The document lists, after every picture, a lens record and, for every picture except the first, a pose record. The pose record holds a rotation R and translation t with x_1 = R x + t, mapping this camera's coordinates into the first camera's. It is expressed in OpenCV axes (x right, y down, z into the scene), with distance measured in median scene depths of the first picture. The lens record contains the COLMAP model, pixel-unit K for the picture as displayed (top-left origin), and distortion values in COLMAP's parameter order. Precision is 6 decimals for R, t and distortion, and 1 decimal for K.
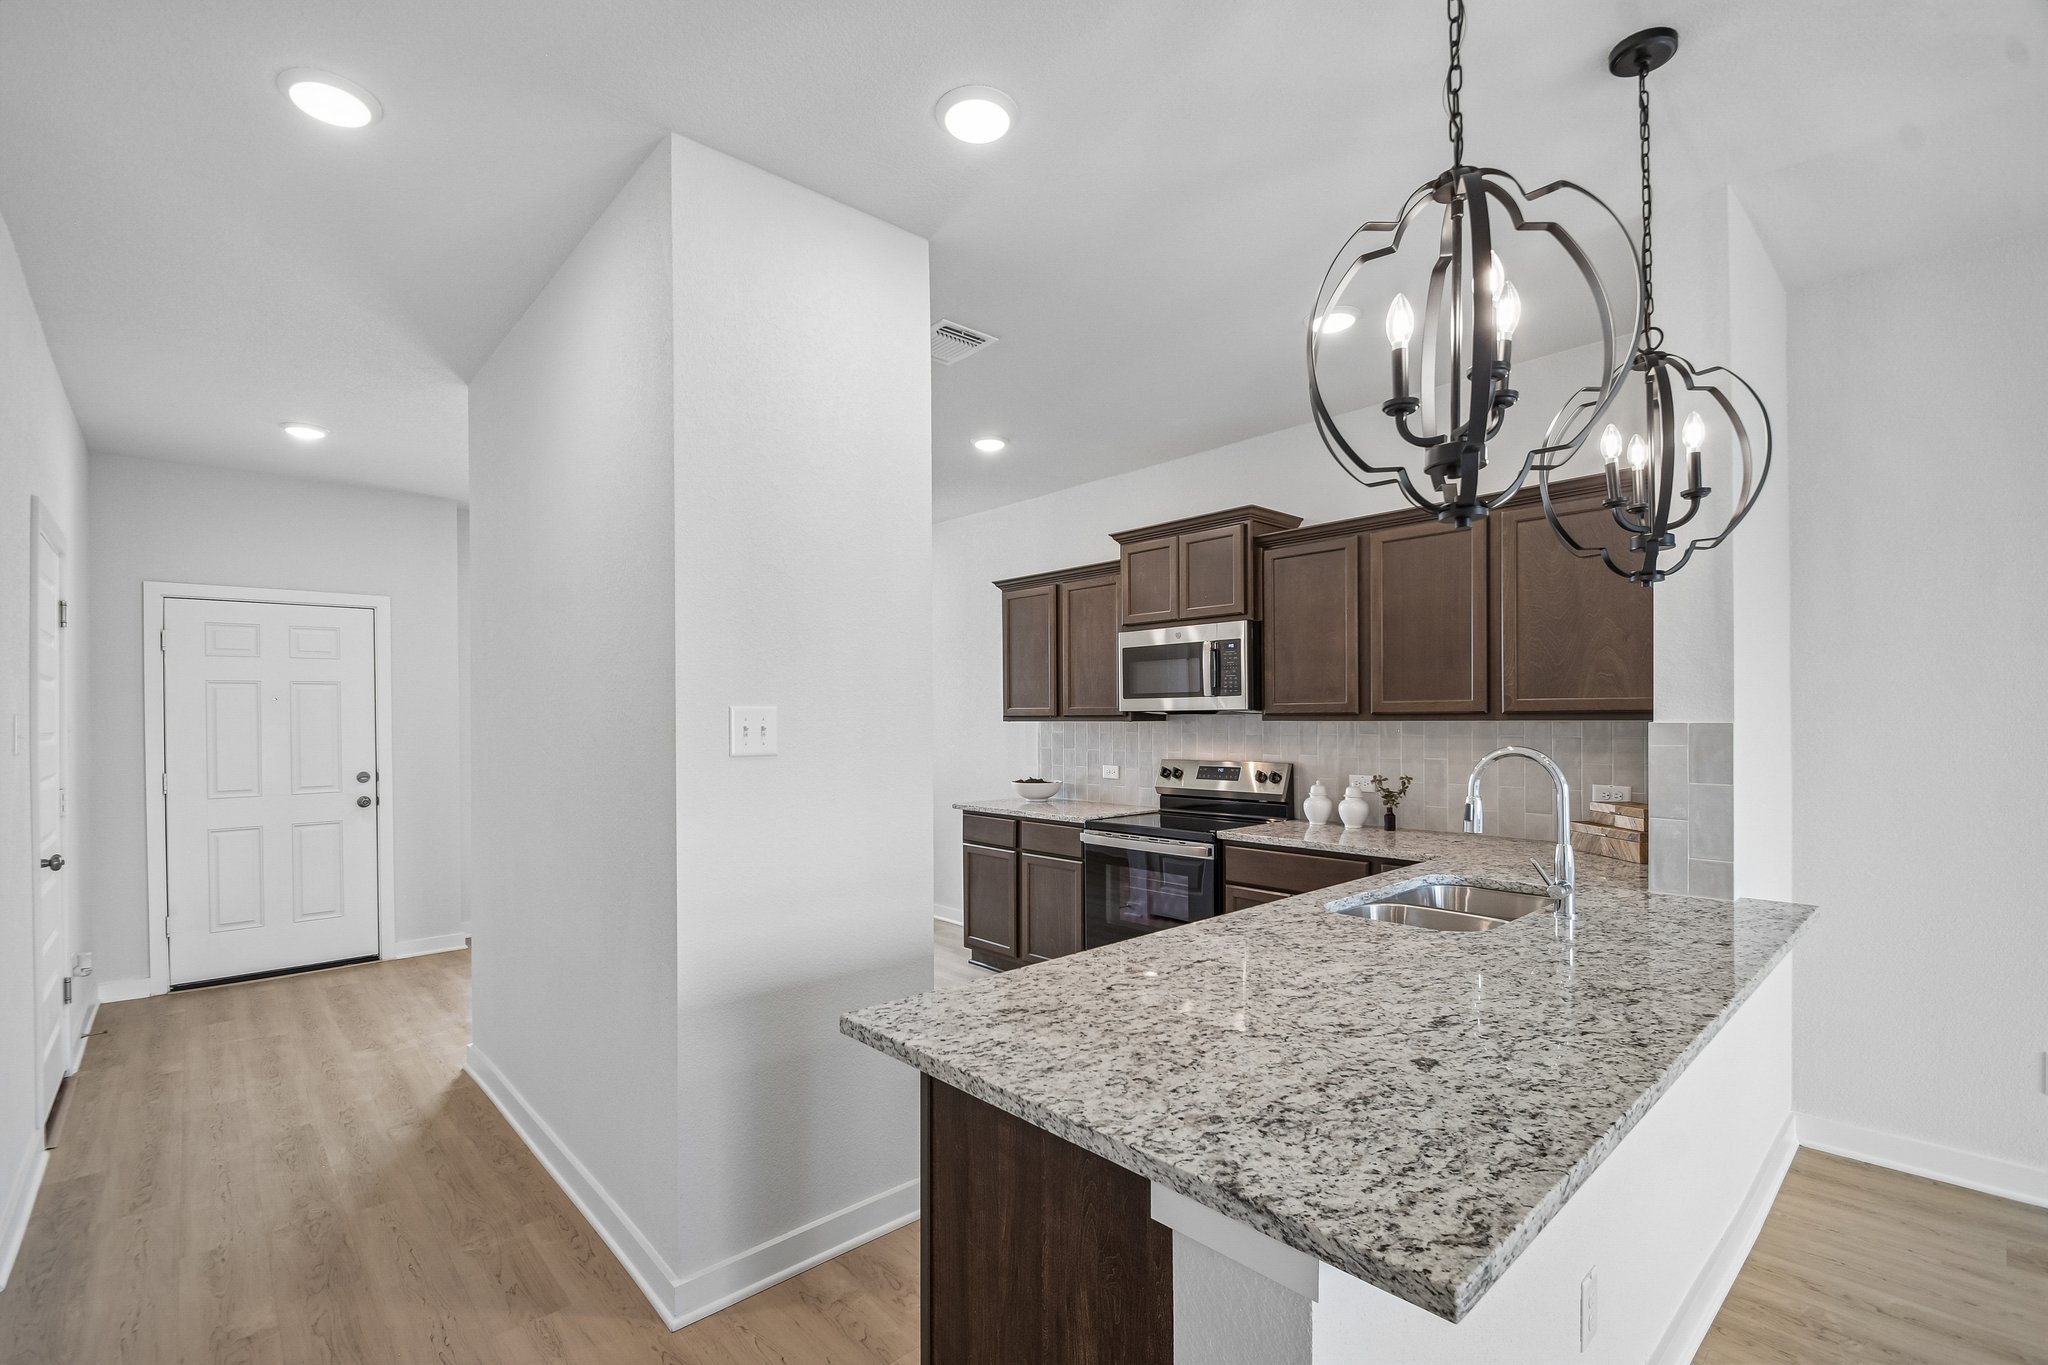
lens RADIAL K [[914.1, 0, 1036.8], [0, 914.1, 717.0], [0, 0, 1]] dist [0.010295, -0.016707]
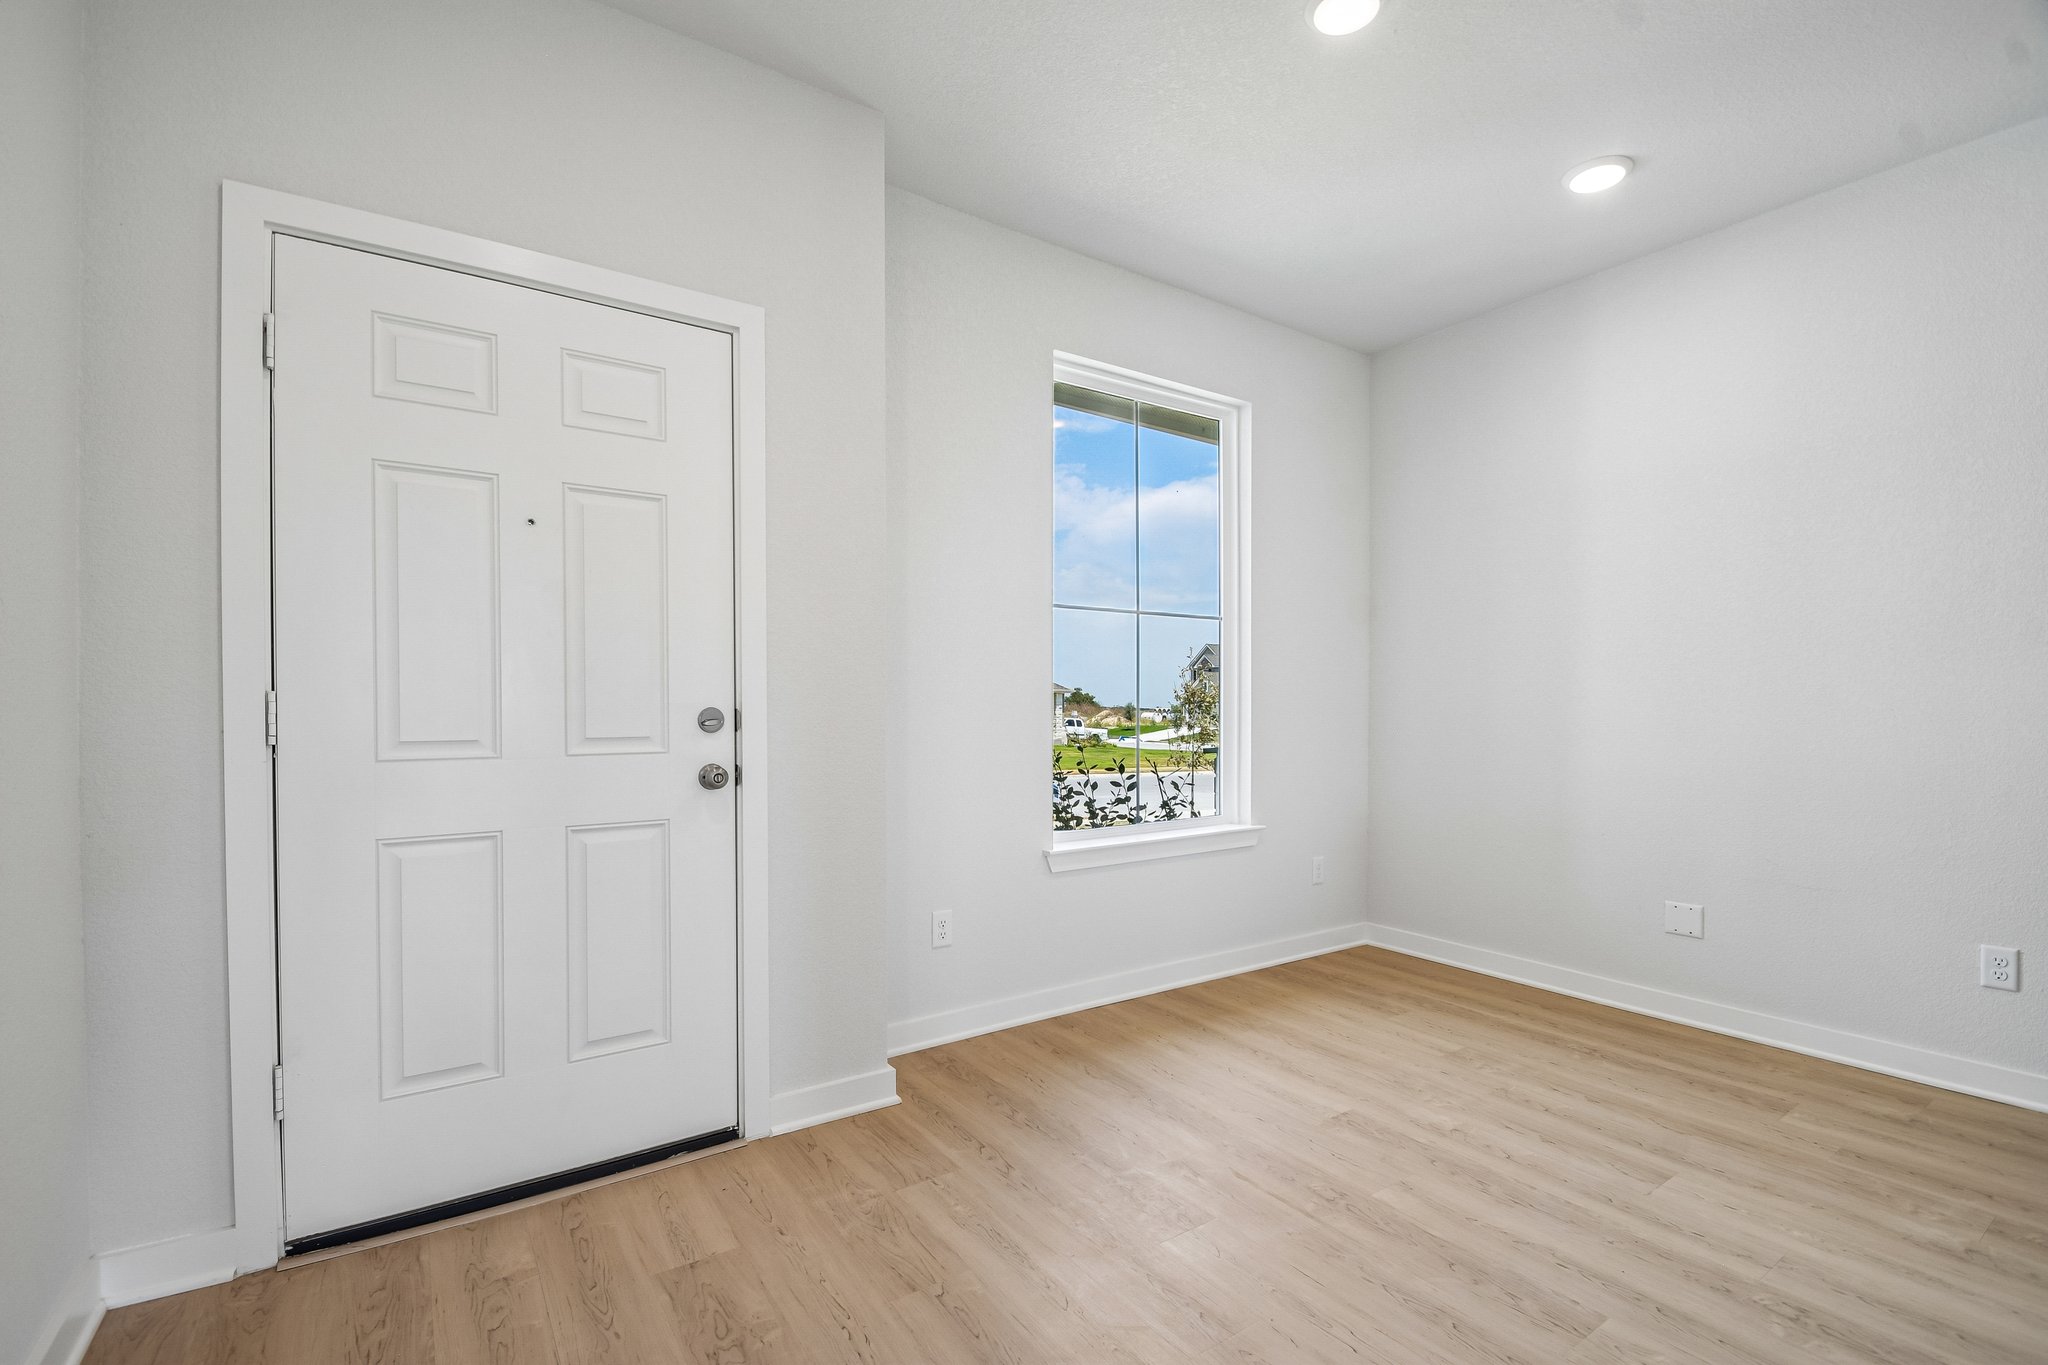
lens RADIAL K [[896.2, 0, 1020.8], [0, 896.2, 716.6], [0, 0, 1]] dist [0.012693, -0.014029]
pose [[0.989346, 0.008635, -0.145324, -0.597331], [-0.007601, 0.999942, 0.007669, 0.067462], [0.145381, -0.006482, 0.989354, 0.677453]]
